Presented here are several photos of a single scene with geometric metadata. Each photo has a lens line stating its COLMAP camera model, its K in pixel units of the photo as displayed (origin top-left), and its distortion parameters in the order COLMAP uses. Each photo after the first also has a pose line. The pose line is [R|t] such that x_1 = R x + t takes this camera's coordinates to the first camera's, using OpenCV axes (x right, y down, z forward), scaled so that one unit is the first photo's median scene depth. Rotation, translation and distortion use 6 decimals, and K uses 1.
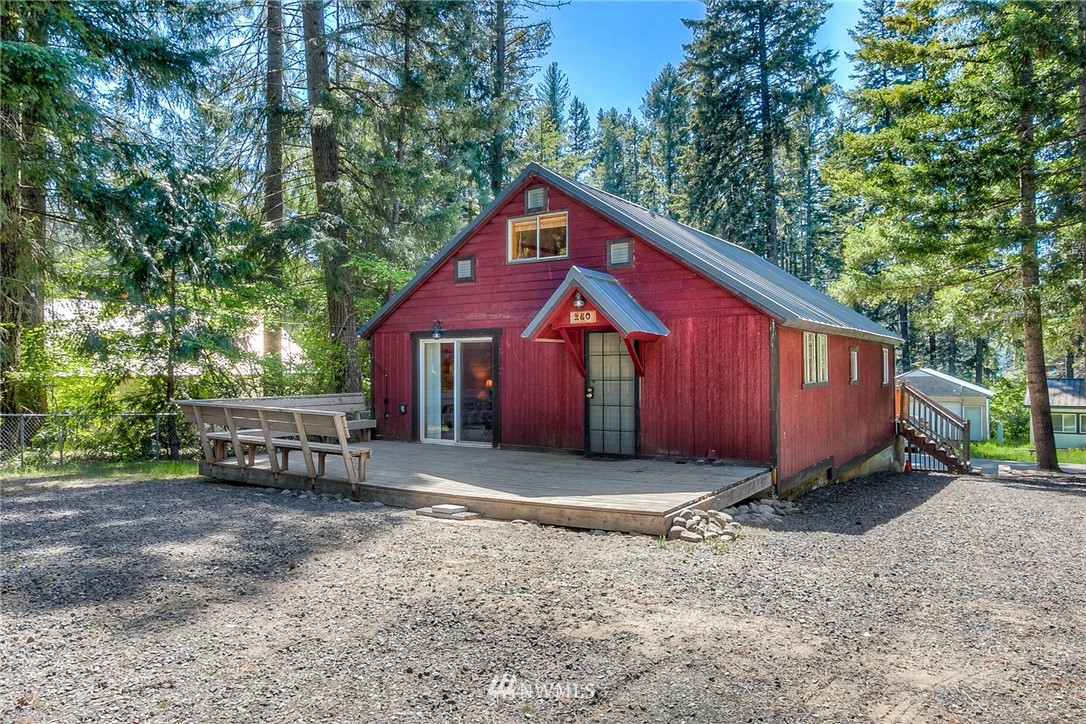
lens RADIAL K [[730.9, 0, 544.9], [0, 730.9, 362.2], [0, 0, 1]] dist [0.006664, -0.001388]
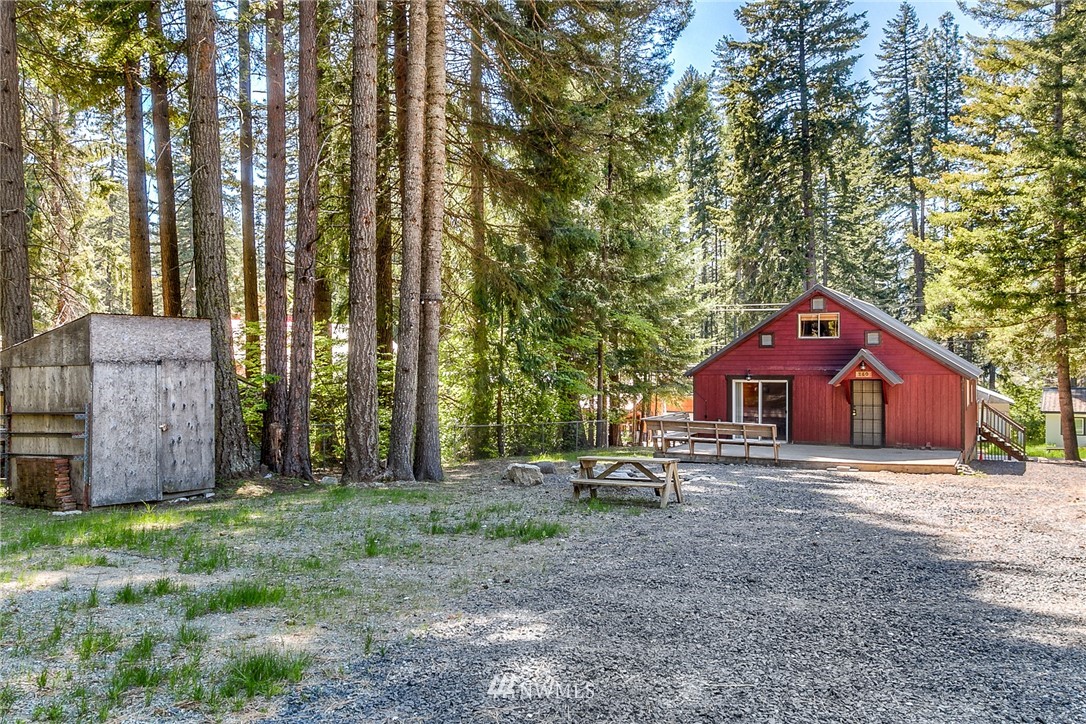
lens RADIAL K [[852.7, 0, 545.2], [0, 852.7, 365.0], [0, 0, 1]] dist [-0.001048, 0.004624]
pose [[0.997006, 0.002113, 0.077301, -0.791134], [-0.002927, 0.999941, 0.010421, -0.088298], [-0.077275, -0.010617, 0.996953, -0.975234]]
